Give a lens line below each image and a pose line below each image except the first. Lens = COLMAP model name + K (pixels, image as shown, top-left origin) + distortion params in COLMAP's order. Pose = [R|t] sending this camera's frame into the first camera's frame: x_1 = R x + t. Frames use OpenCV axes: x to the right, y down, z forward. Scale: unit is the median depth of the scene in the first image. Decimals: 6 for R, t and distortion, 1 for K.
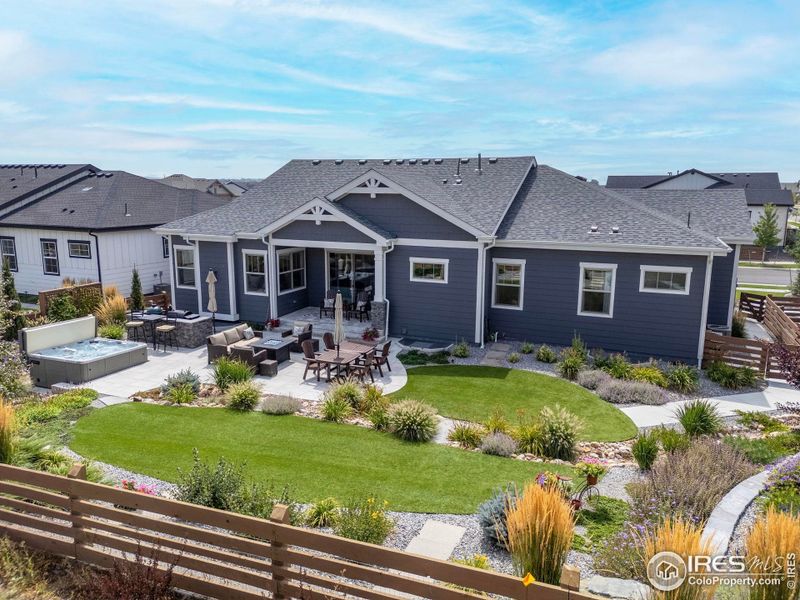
lens RADIAL K [[552.6, 0, 400.0], [0, 552.6, 300.0], [0, 0, 1]] dist [0.001124, -0.002640]
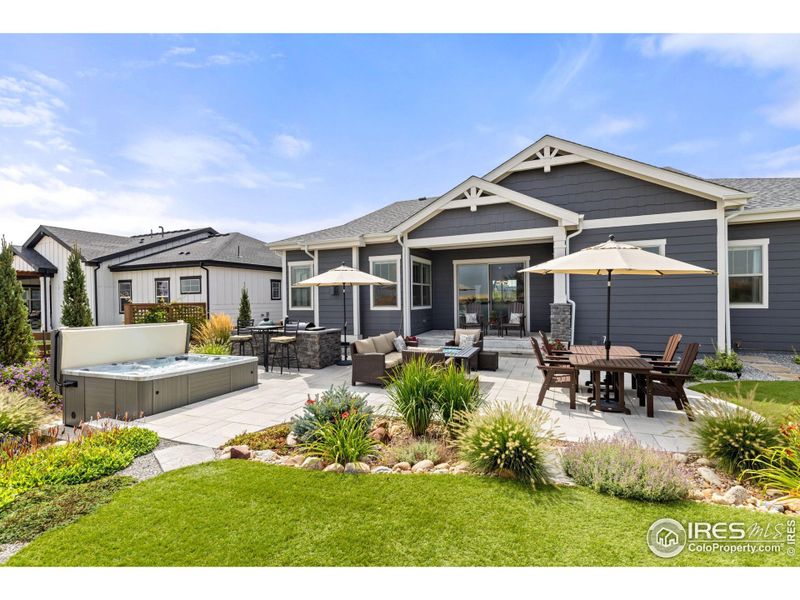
lens RADIAL K [[363.2, 0, 400.0], [0, 363.2, 300.0], [0, 0, 1]] dist [0.003588, 0.000275]
pose [[0.999009, -0.026574, -0.035712, -0.243019], [0.019771, 0.983672, -0.178881, 0.083687], [0.039882, 0.177998, 0.983222, 0.508522]]
